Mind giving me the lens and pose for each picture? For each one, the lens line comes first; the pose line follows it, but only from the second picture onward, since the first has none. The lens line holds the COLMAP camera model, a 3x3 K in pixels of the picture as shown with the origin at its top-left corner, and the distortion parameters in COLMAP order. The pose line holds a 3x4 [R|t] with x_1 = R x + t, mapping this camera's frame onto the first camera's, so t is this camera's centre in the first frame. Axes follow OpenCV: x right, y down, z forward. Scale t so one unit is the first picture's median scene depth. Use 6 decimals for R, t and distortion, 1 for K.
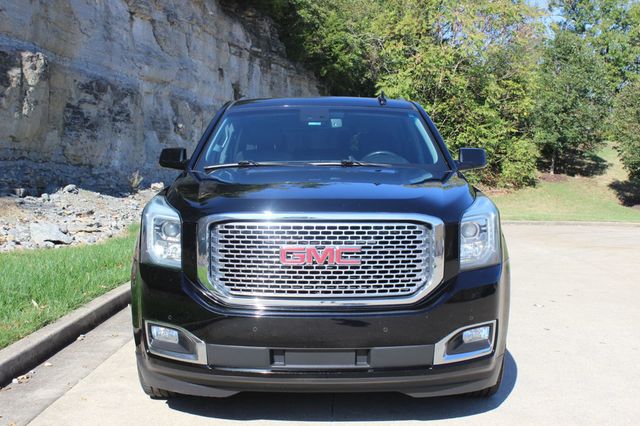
lens RADIAL K [[831.6, 0, 320.0], [0, 831.6, 213.0], [0, 0, 1]] dist [-0.008500, -0.003255]
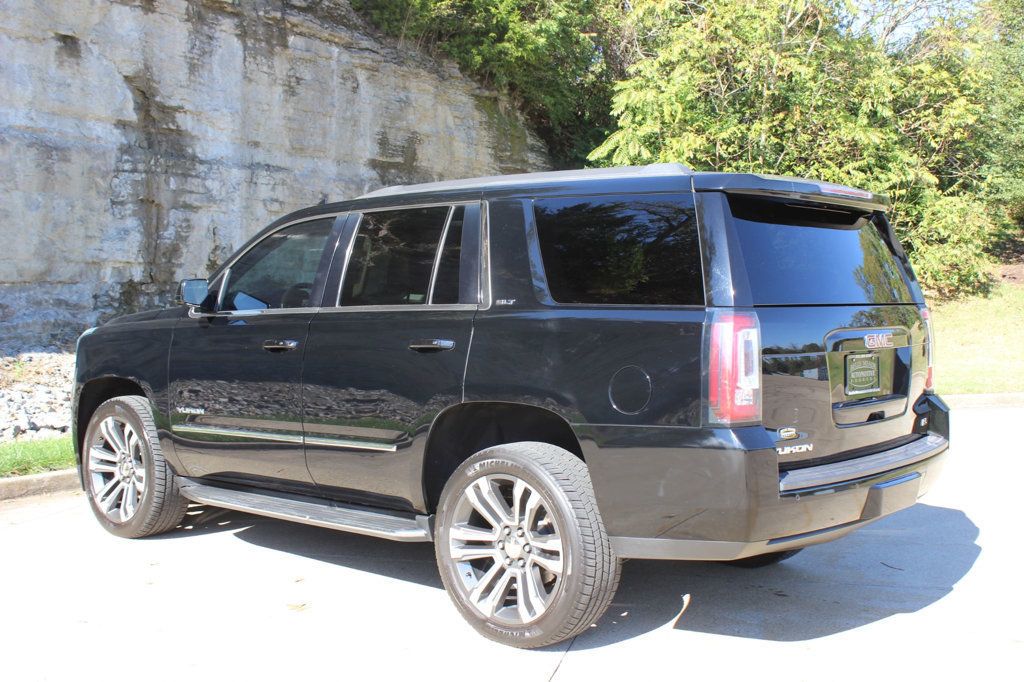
lens RADIAL K [[1198.9, 0, 512.0], [0, 1198.9, 341.0], [0, 0, 1]] dist [-0.128003, 0.237884]
pose [[0.981329, -0.022021, -0.191073, 0.127900], [0.023746, 0.999695, 0.006743, -0.017518], [0.190866, -0.011155, 0.981553, 0.318638]]
